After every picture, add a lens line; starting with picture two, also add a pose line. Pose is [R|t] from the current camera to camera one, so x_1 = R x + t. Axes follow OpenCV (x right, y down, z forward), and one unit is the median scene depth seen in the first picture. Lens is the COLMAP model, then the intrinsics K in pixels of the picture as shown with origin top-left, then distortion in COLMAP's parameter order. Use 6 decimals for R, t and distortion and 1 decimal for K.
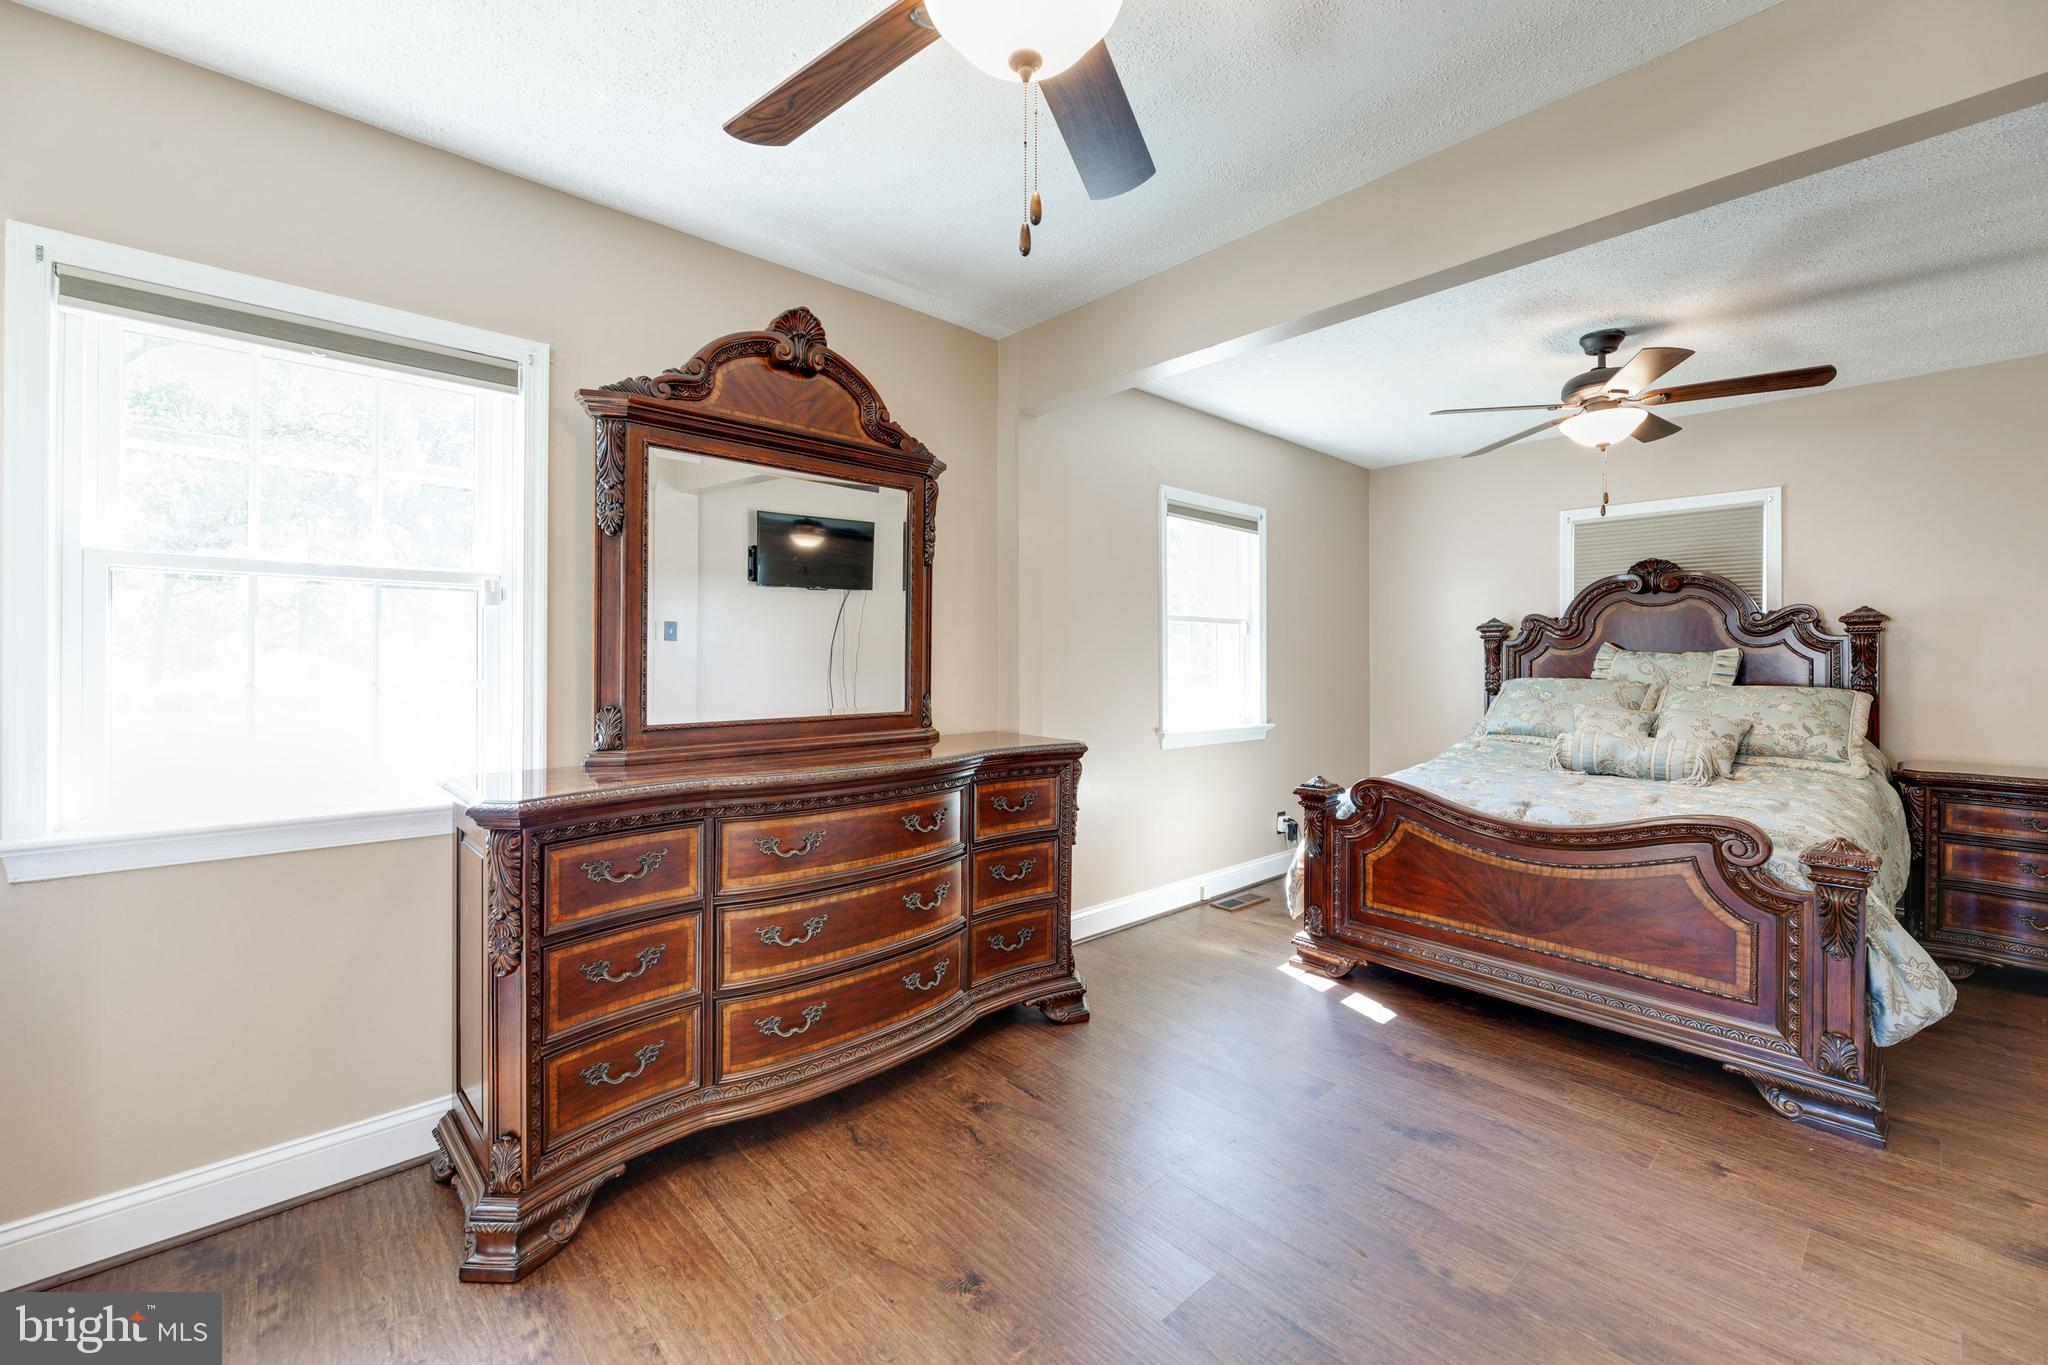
lens RADIAL K [[829.6, 0, 1012.7], [0, 829.6, 661.7], [0, 0, 1]] dist [-0.002945, 0.000422]
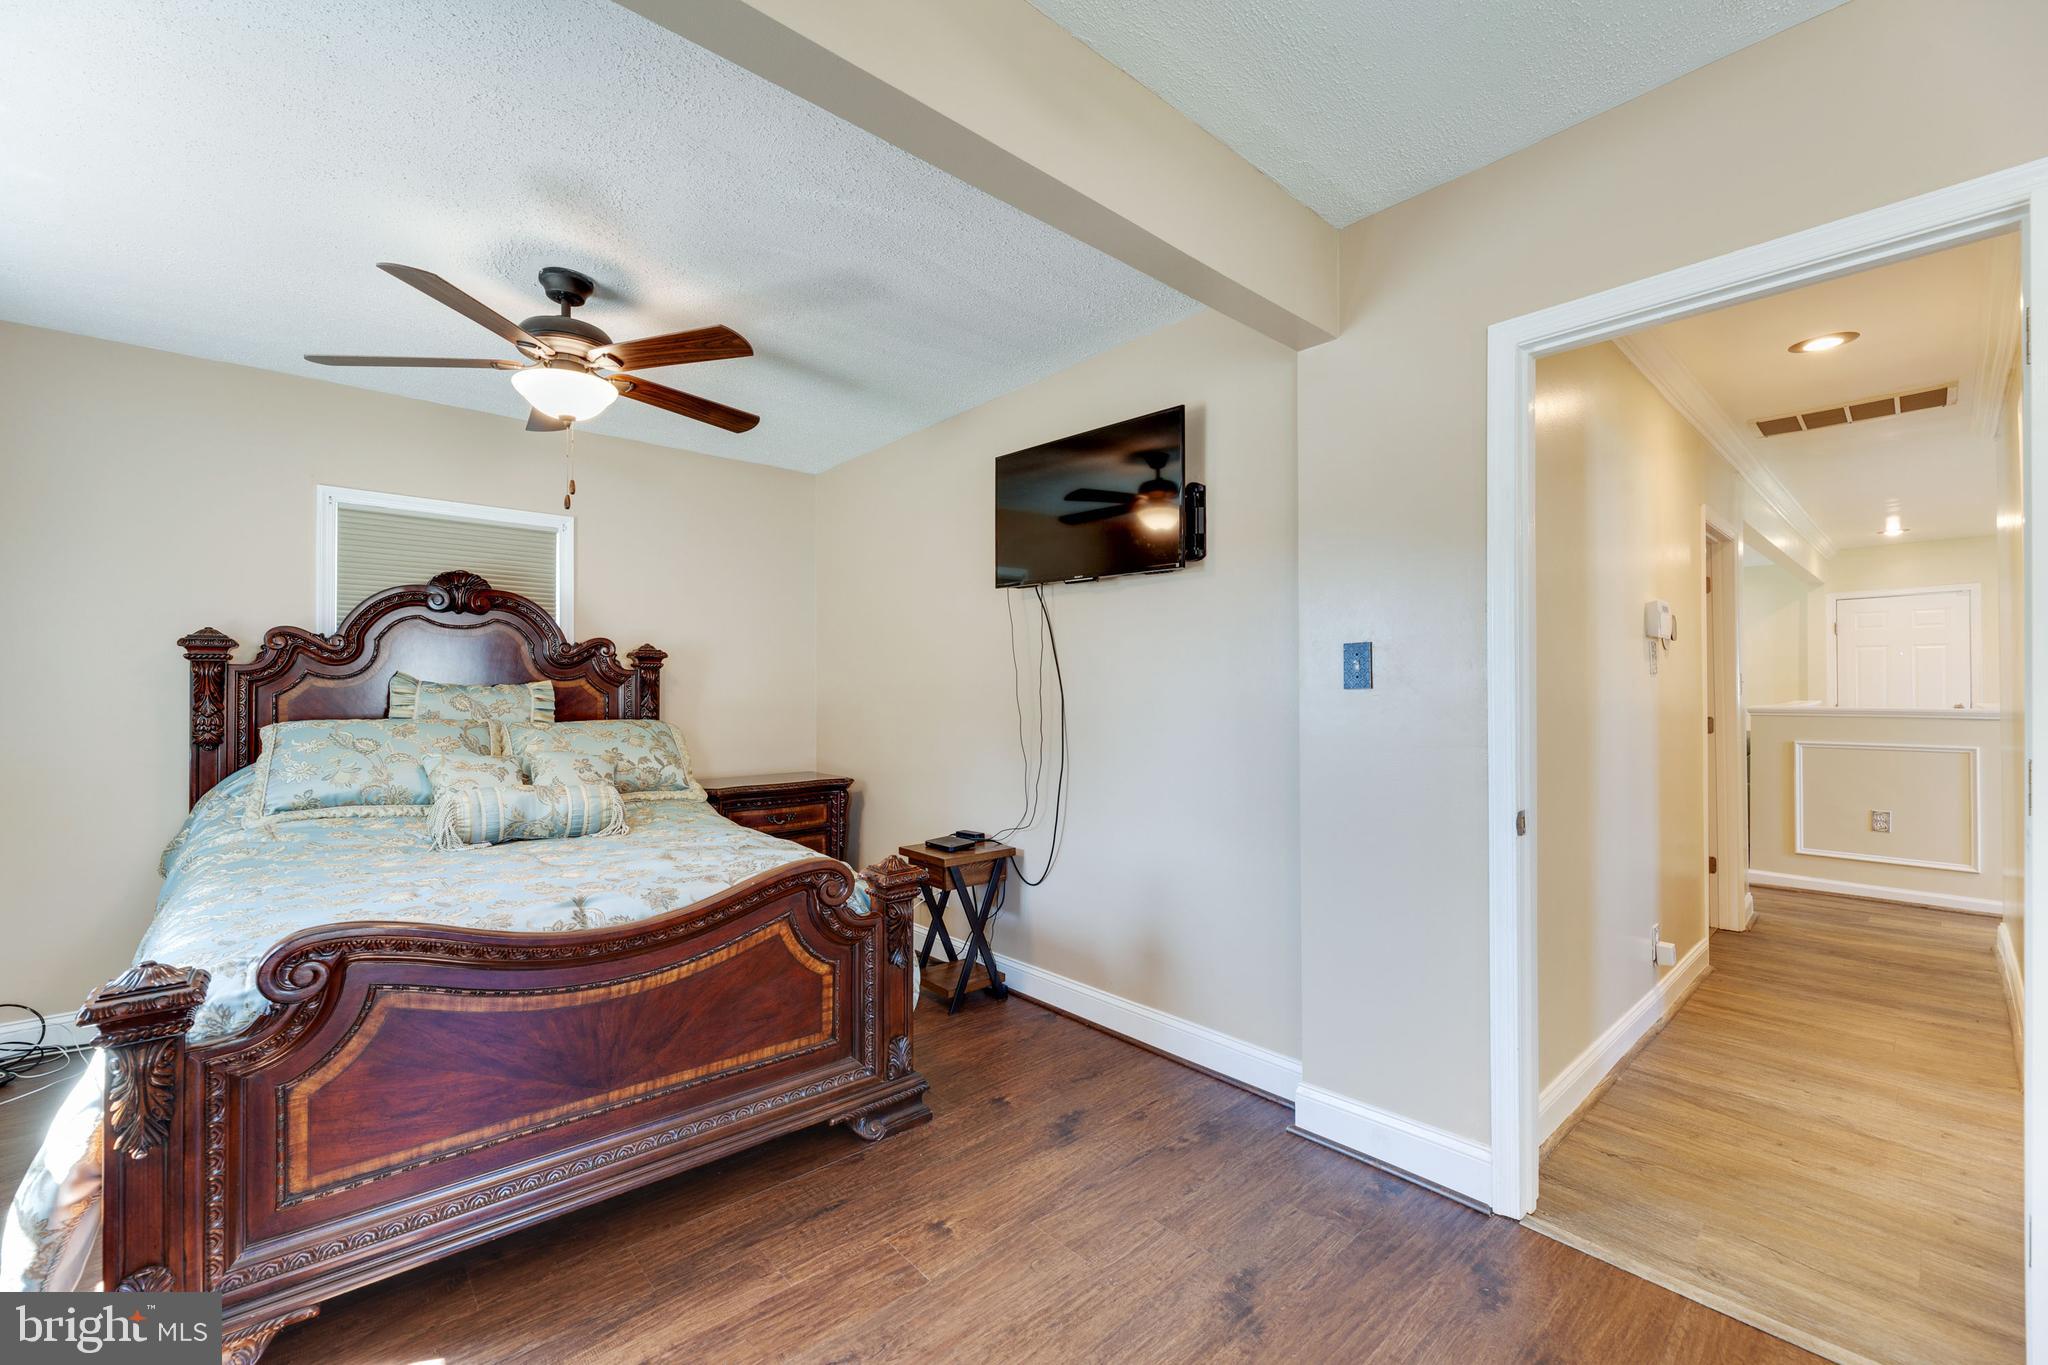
lens RADIAL K [[829.6, 0, 1020.7], [0, 829.6, 687.2], [0, 0, 1]] dist [-0.002945, 0.000422]
pose [[0.004465, 0.005124, 0.999977, -0.061721], [0.003931, 0.999979, -0.005141, -0.002220], [-0.999982, 0.003954, 0.004445, 0.541234]]
